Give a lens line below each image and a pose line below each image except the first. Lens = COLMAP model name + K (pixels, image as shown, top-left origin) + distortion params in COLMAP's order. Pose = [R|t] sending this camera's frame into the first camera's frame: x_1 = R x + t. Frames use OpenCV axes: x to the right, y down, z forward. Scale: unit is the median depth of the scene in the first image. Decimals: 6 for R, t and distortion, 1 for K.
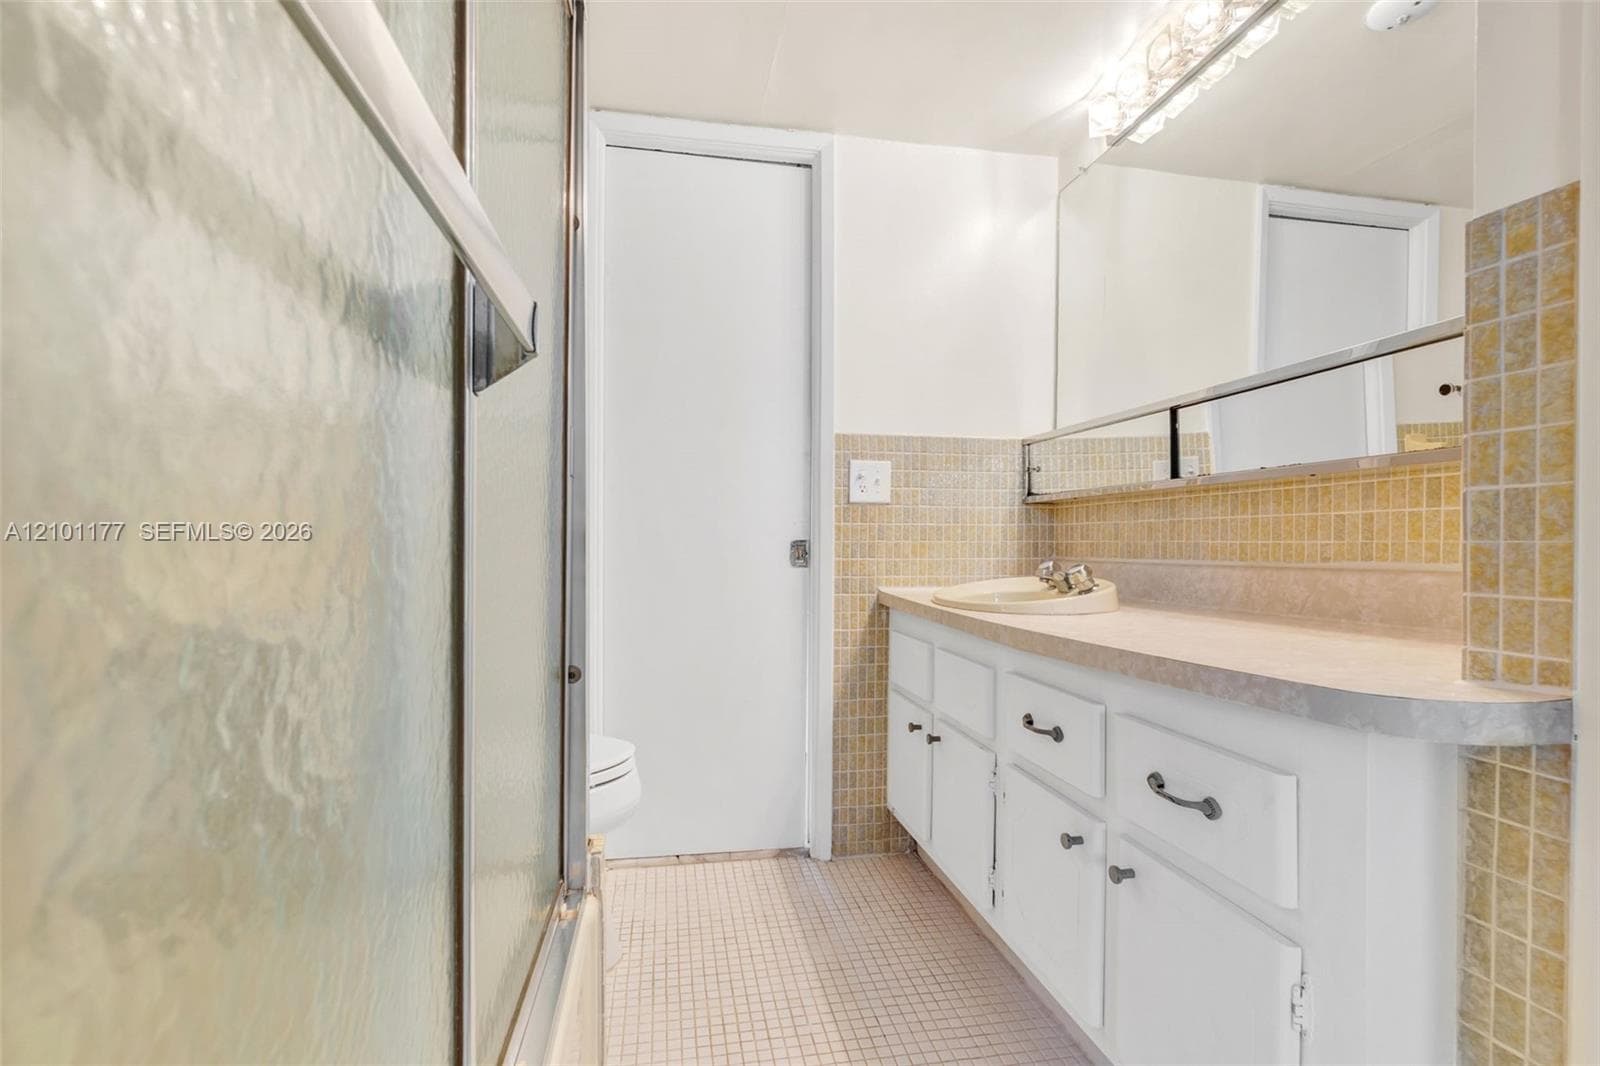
lens RADIAL K [[708.2, 0, 771.2], [0, 708.2, 534.7], [0, 0, 1]] dist [-0.001270, -0.000145]
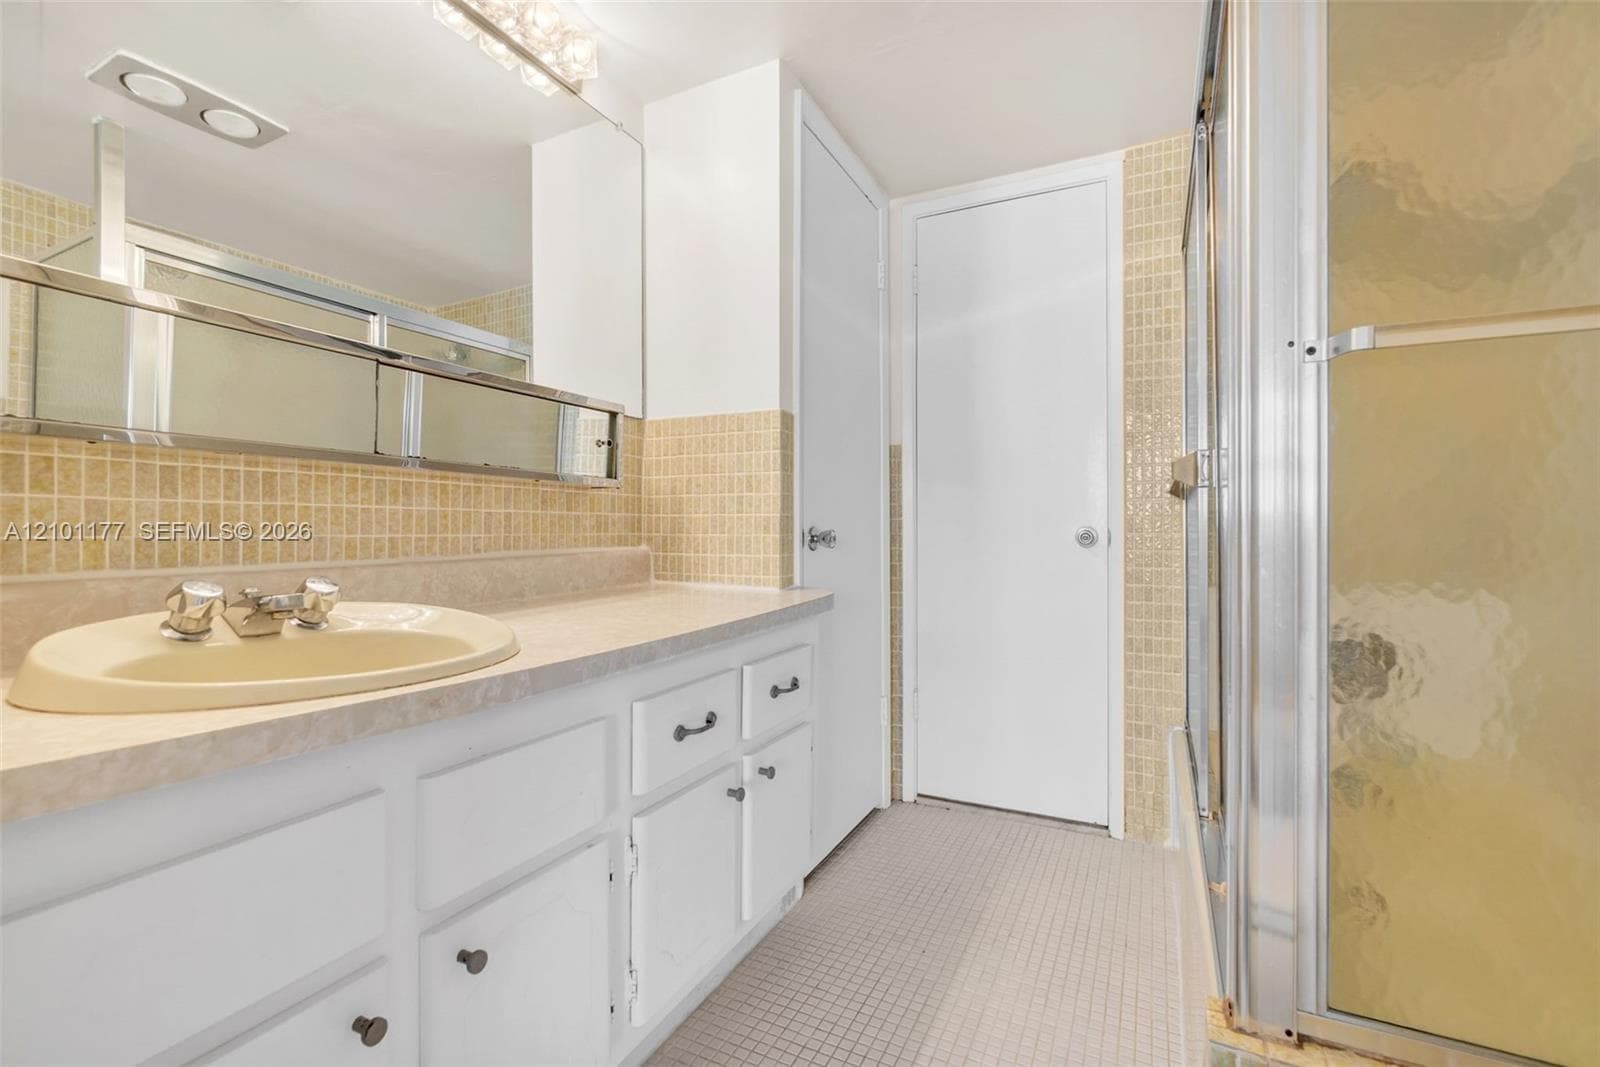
lens RADIAL K [[708.2, 0, 771.2], [0, 708.2, 535.2], [0, 0, 1]] dist [-0.001270, -0.000145]
pose [[-0.797087, -0.006076, 0.603834, -0.274352], [-0.008316, 0.999965, -0.000915, 0.006971], [-0.603808, -0.005751, -0.797109, 1.620866]]
